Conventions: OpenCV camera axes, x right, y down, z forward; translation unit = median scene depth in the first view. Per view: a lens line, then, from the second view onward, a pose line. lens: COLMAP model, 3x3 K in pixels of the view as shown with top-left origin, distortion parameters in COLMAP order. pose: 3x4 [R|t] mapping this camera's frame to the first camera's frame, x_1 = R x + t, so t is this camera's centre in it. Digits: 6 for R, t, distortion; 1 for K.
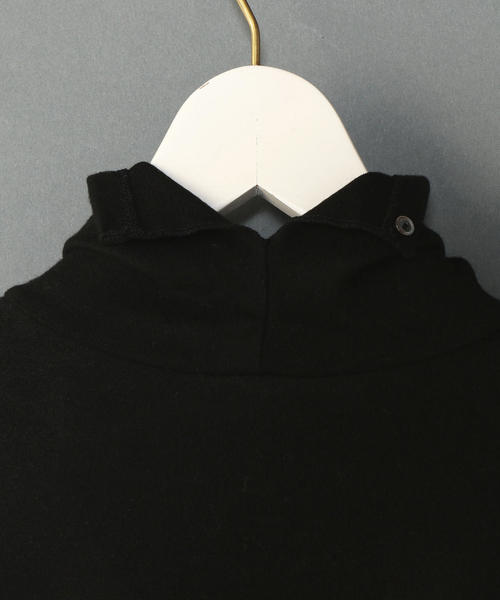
lens RADIAL K [[1980.5, 0, 250.1], [0, 1980.5, 300.2], [0, 0, 1]] dist [-0.042077, 0.000000]
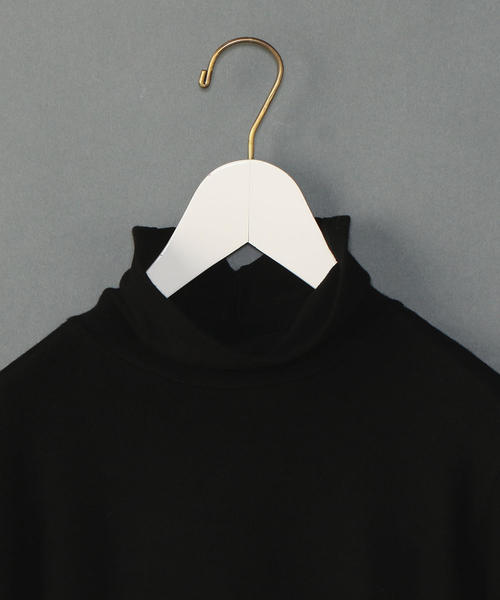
lens RADIAL K [[3865.2, 0, 250.0], [0, 3865.2, 300.0], [0, 0, 1]] dist [-0.155825, 0.000000]
pose [[0.999474, -0.008330, 0.031333, -0.089359], [0.007562, 0.999670, 0.024554, -0.077311], [-0.031527, -0.024304, 0.999207, -1.939121]]
